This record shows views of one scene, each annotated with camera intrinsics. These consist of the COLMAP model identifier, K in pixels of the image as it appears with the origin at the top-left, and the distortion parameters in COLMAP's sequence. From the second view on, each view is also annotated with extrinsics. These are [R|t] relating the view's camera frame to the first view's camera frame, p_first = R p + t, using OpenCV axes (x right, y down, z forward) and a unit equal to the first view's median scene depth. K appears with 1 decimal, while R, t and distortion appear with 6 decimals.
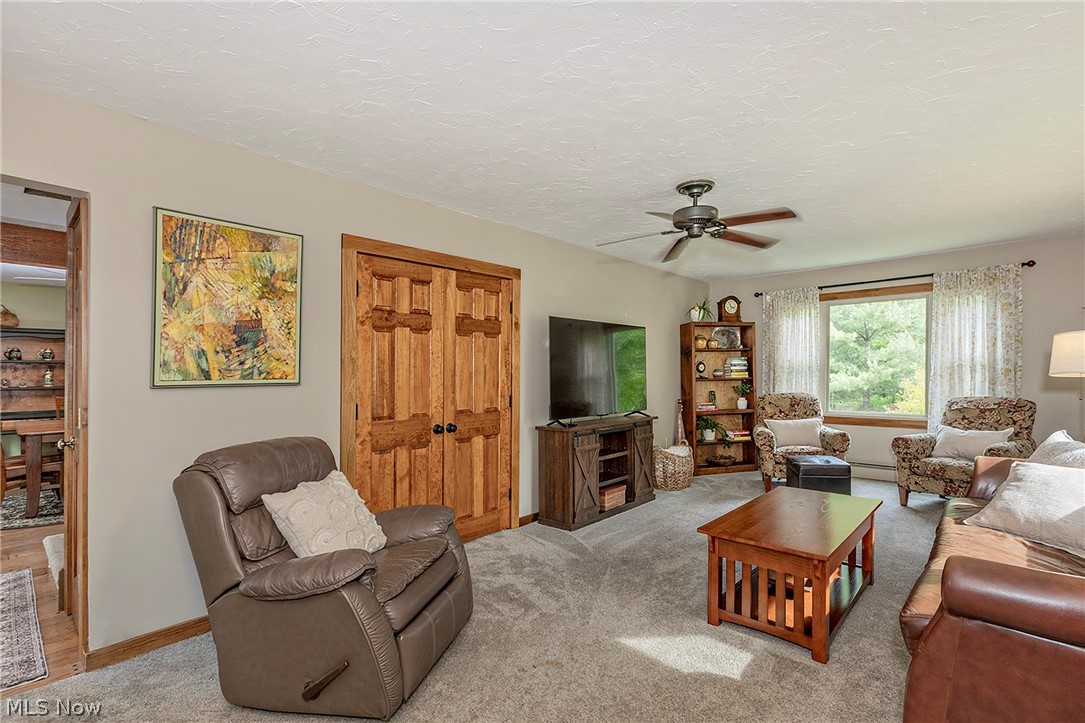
lens RADIAL K [[514.5, 0, 542.4], [0, 514.5, 363.8], [0, 0, 1]] dist [0.003147, 0.000952]
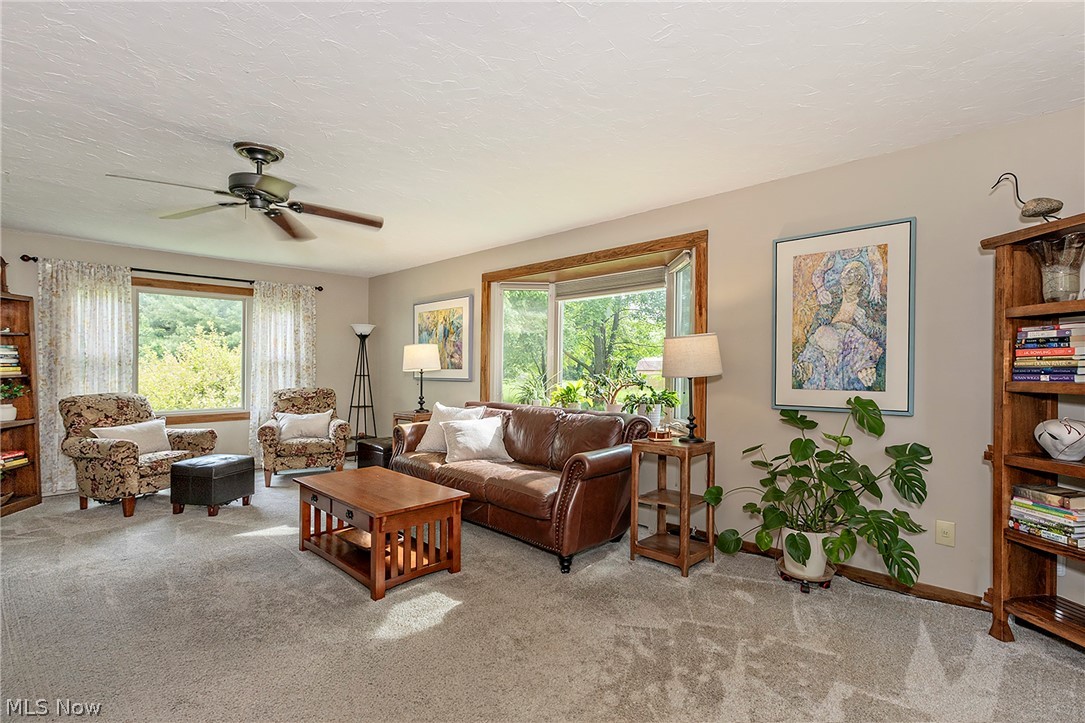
lens RADIAL K [[514.5, 0, 580.2], [0, 514.5, 370.1], [0, 0, 1]] dist [0.003147, 0.000952]
pose [[-0.017494, 0.003748, 0.999840, -0.387949], [-0.016774, 0.999851, -0.004042, 0.012812], [-0.999706, -0.016842, -0.017429, 0.311057]]
